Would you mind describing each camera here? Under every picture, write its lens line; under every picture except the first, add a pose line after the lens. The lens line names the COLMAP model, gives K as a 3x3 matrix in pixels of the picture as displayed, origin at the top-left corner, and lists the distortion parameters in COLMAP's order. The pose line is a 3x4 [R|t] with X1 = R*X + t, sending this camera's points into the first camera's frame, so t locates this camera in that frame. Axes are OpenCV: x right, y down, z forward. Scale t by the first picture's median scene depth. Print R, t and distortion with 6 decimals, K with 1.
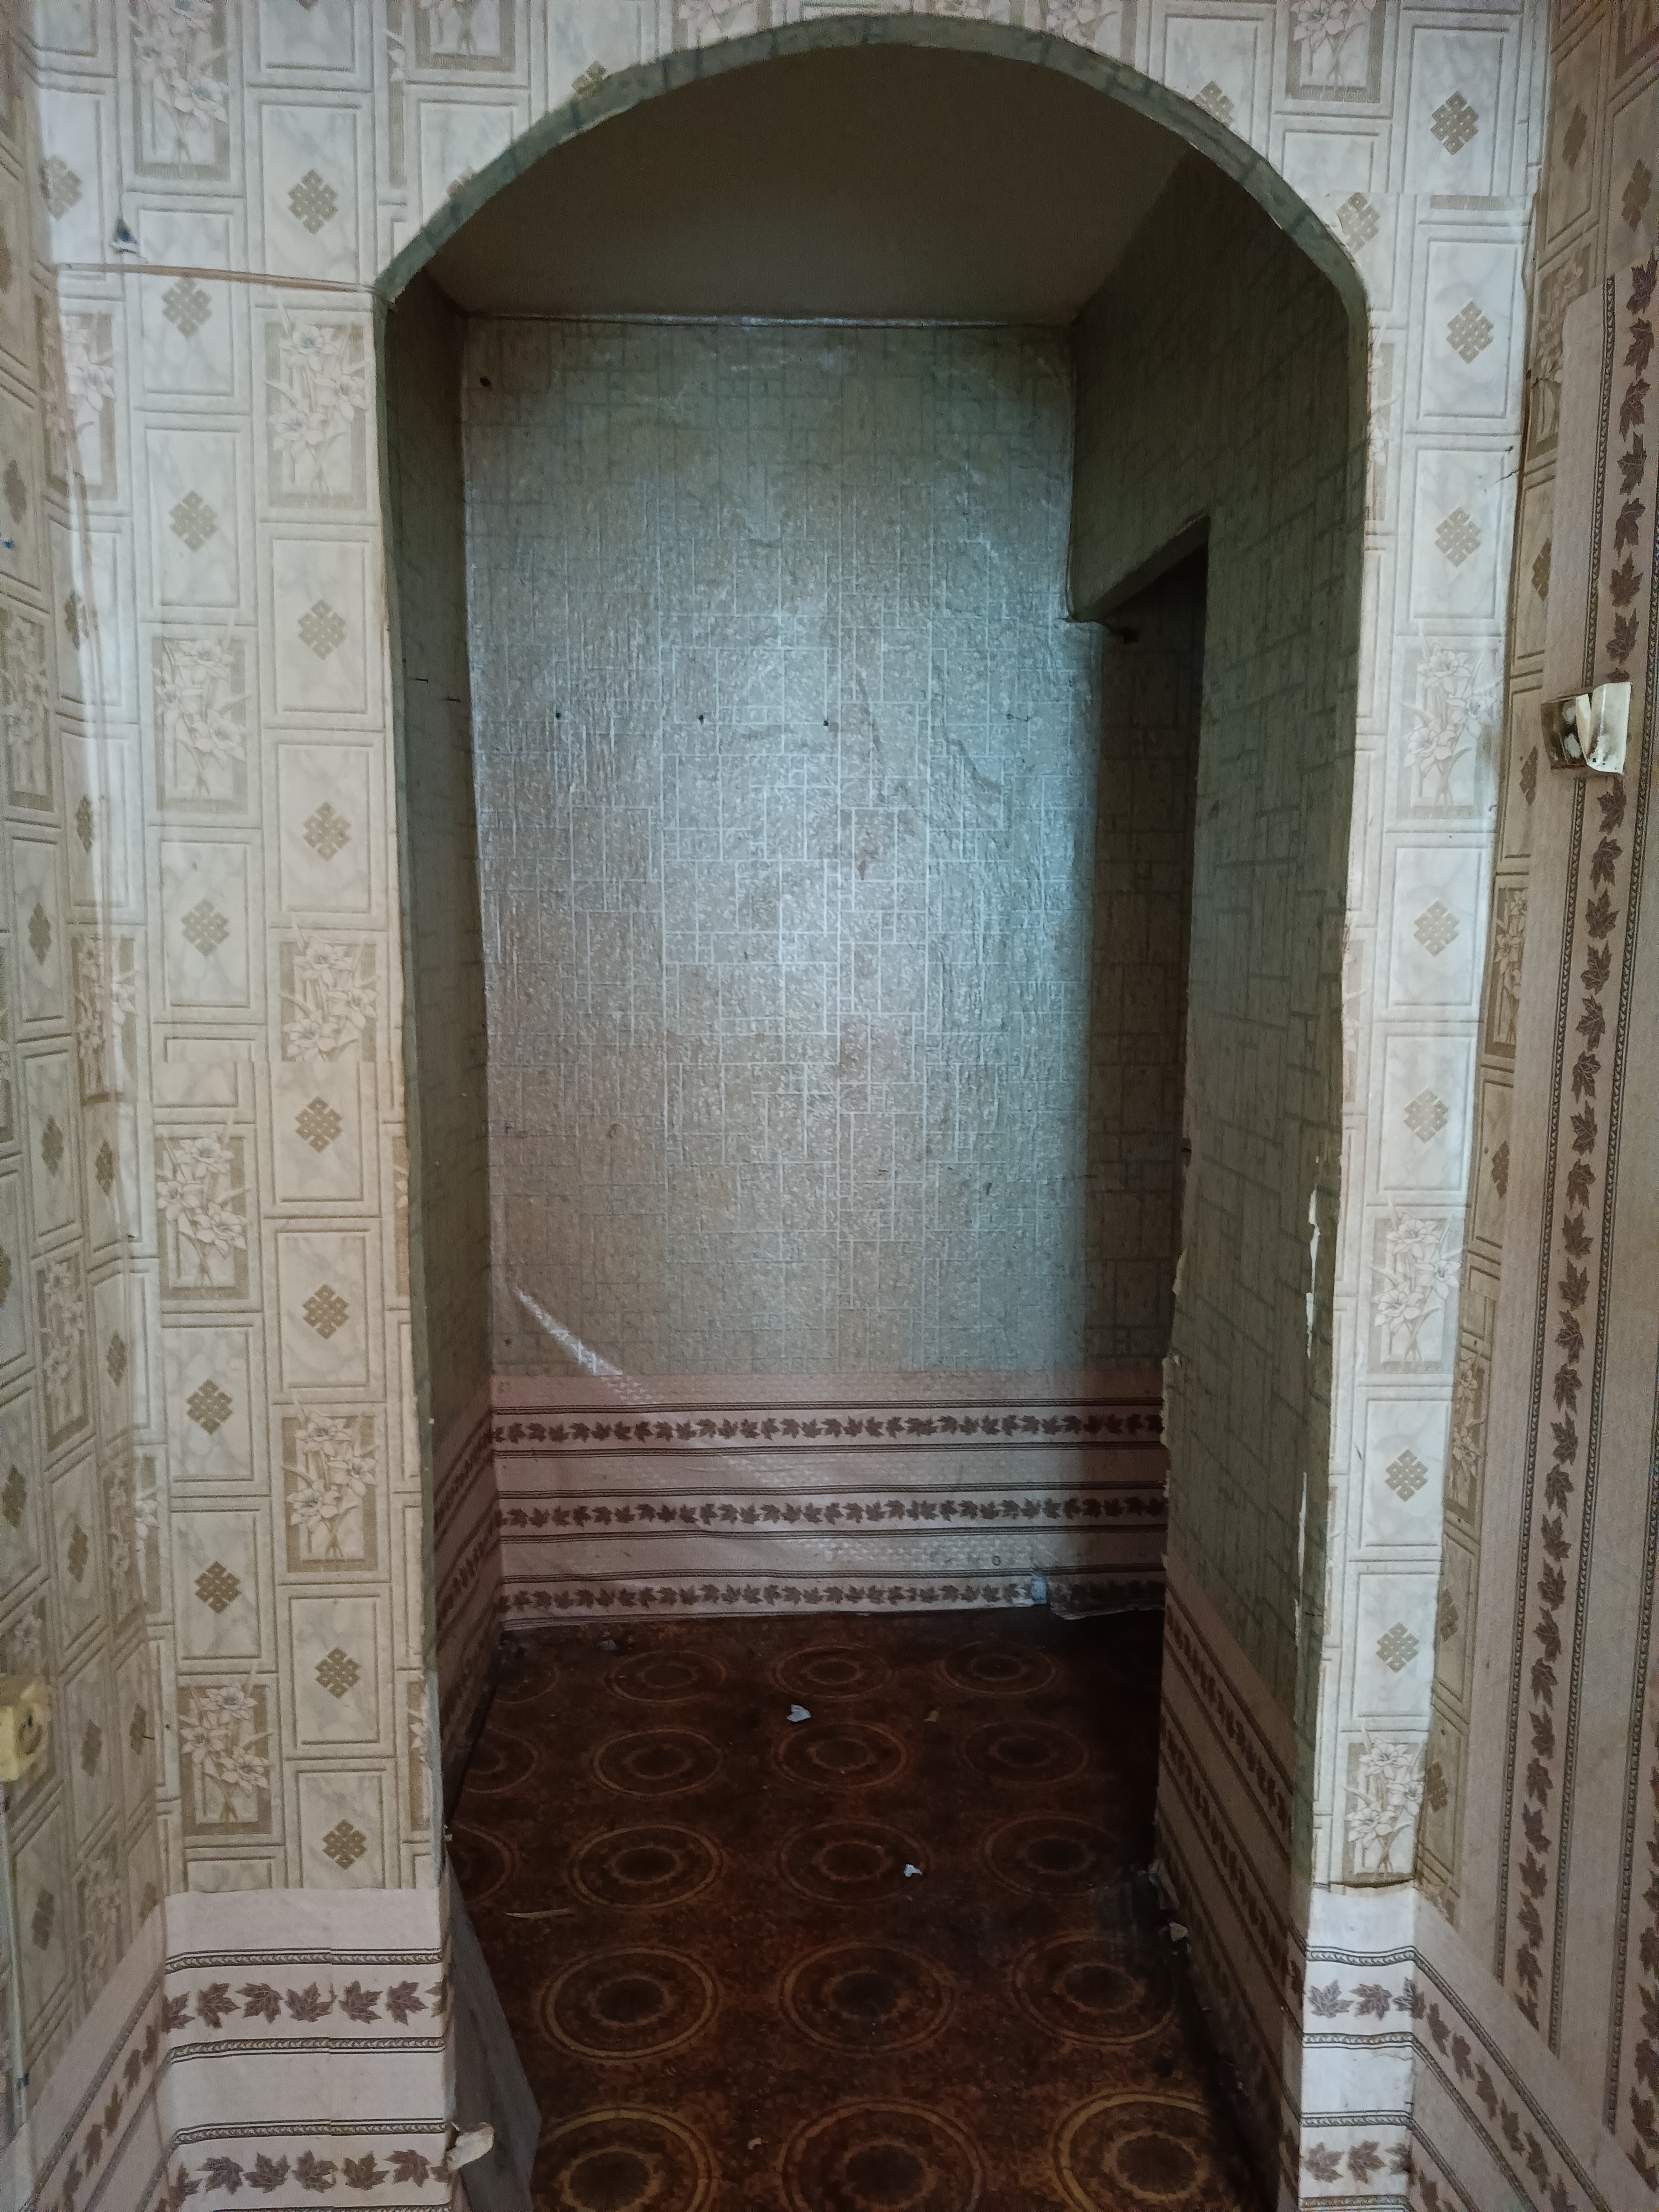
lens RADIAL K [[1693.7, 0, 816.6], [0, 1693.7, 1133.0], [0, 0, 1]] dist [0.044815, -0.042816]
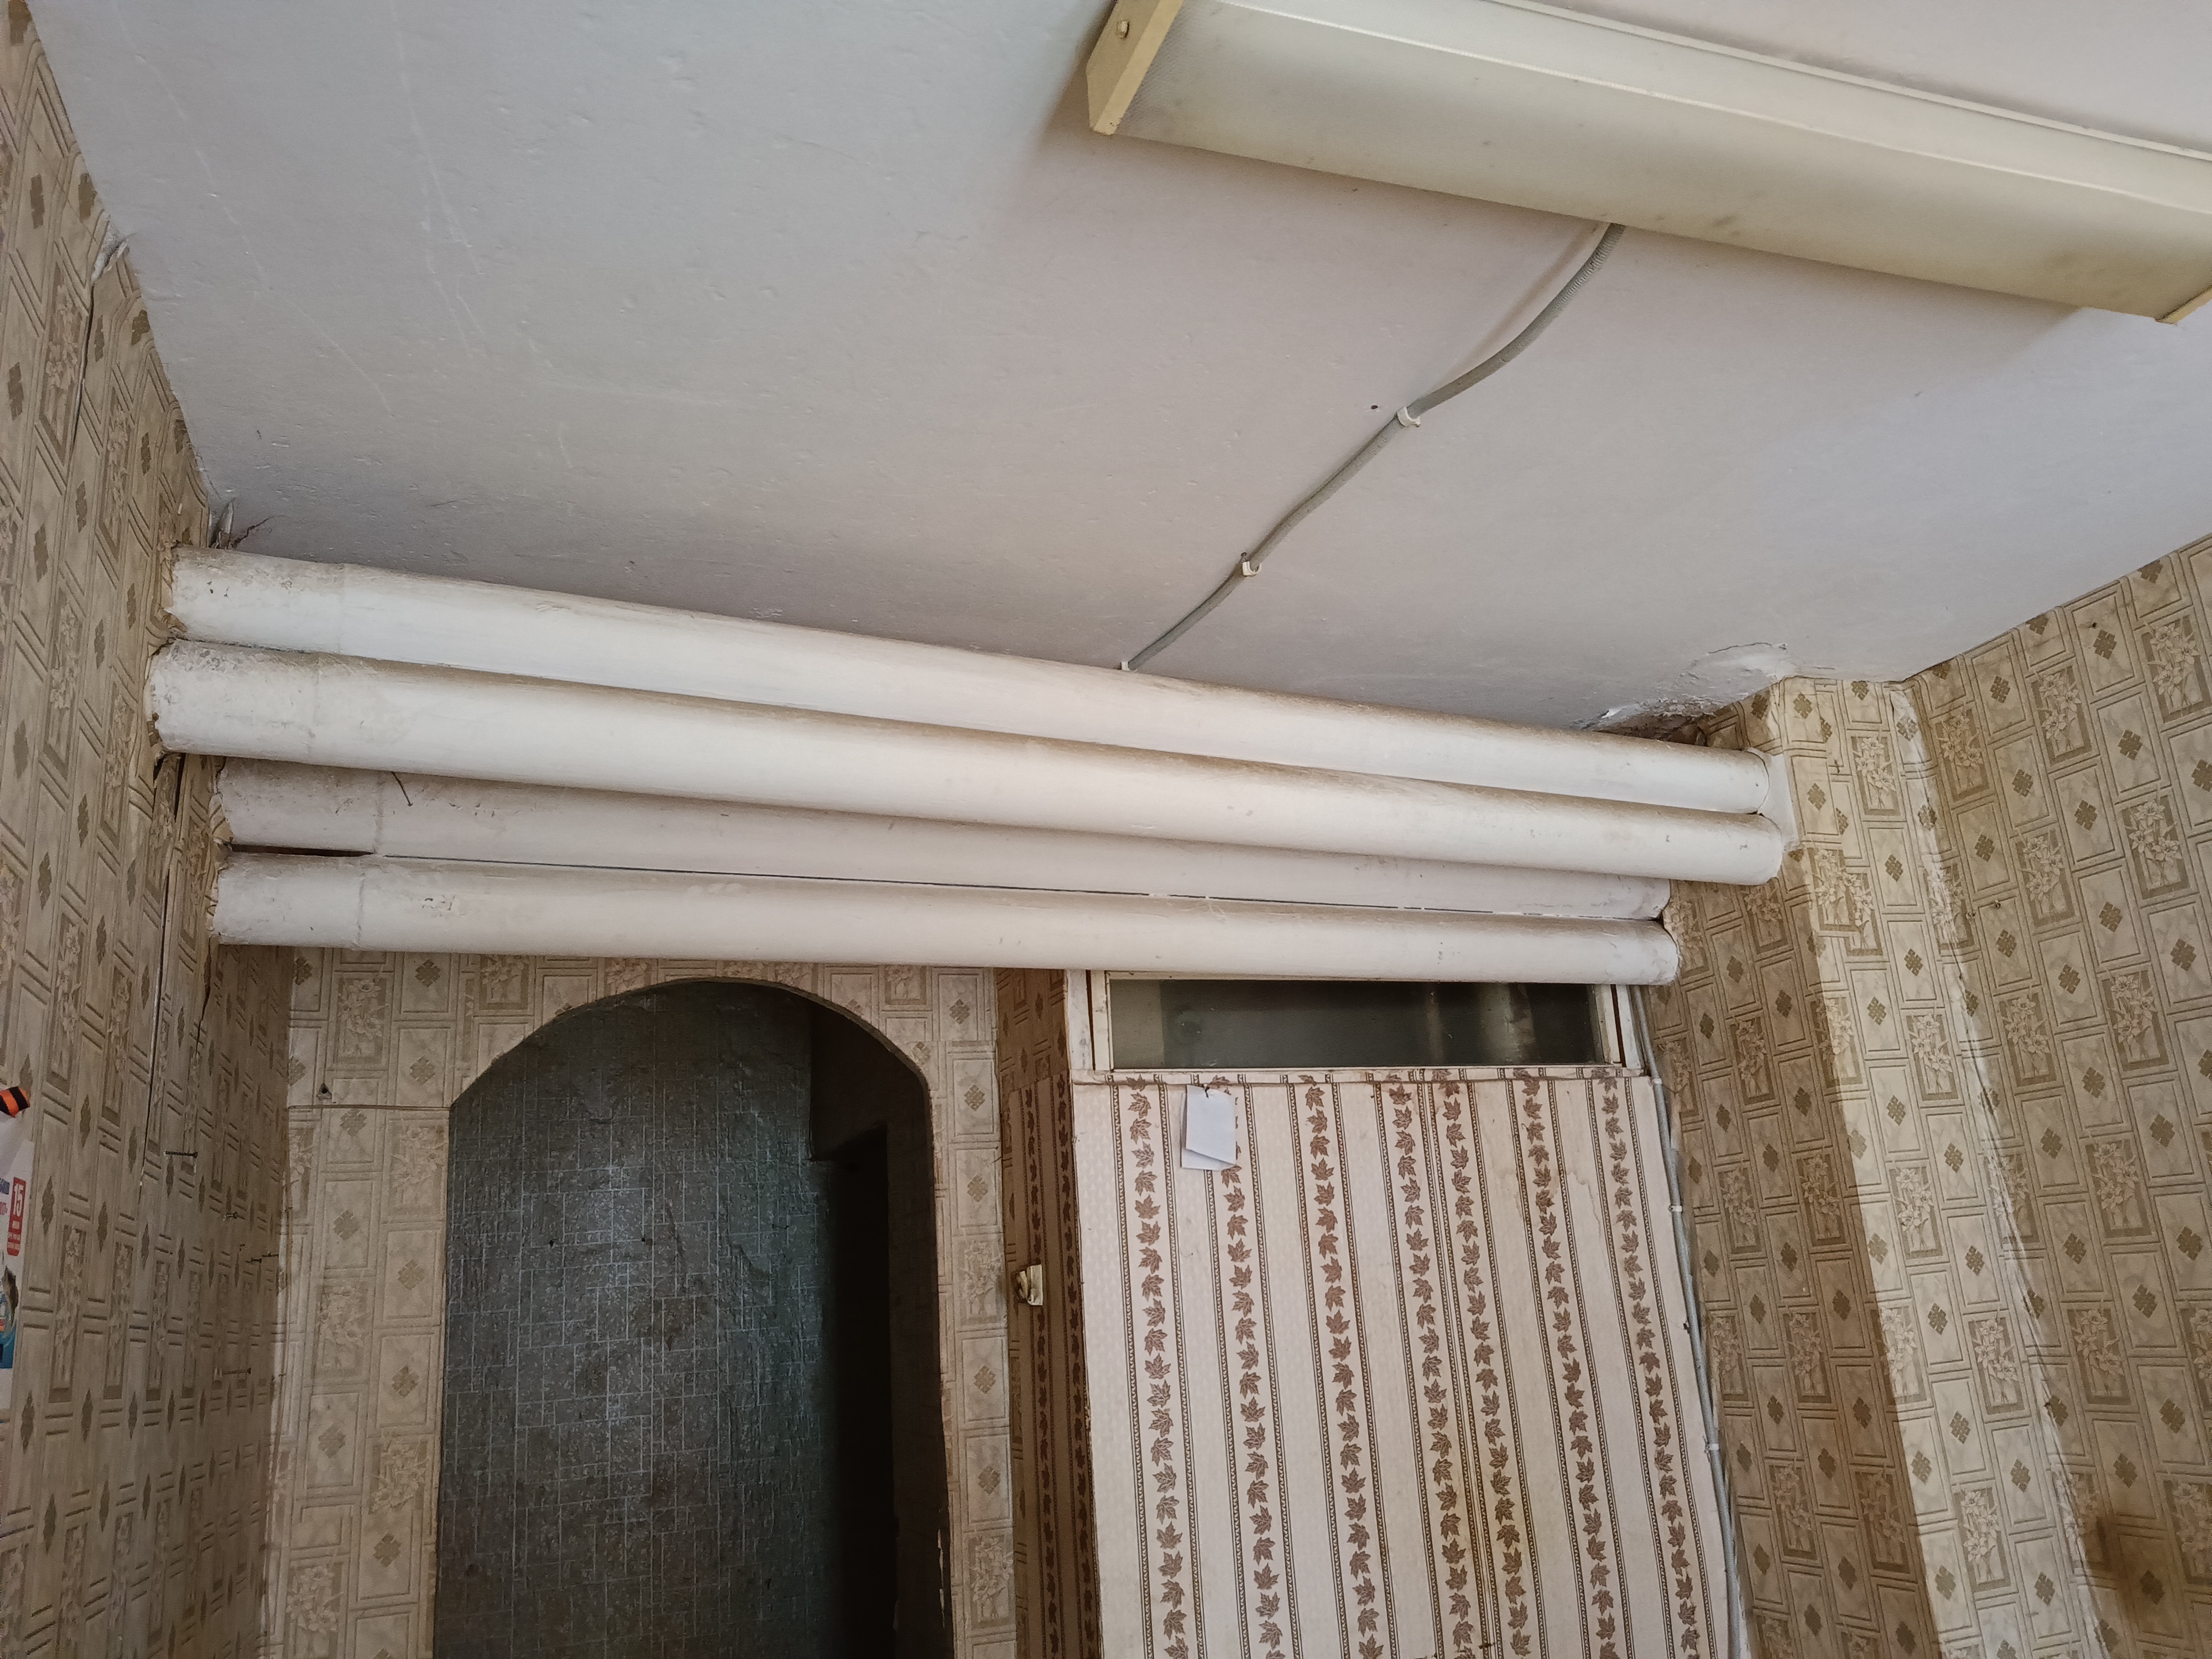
lens RADIAL K [[1693.7, 0, 1117.8], [0, 1693.7, 825.4], [0, 0, 1]] dist [0.044815, -0.042816]
pose [[0.953787, 0.009865, 0.300321, -0.049523], [0.111098, 0.917061, -0.382958, 0.033682], [-0.279191, 0.398625, 0.873585, -0.523288]]
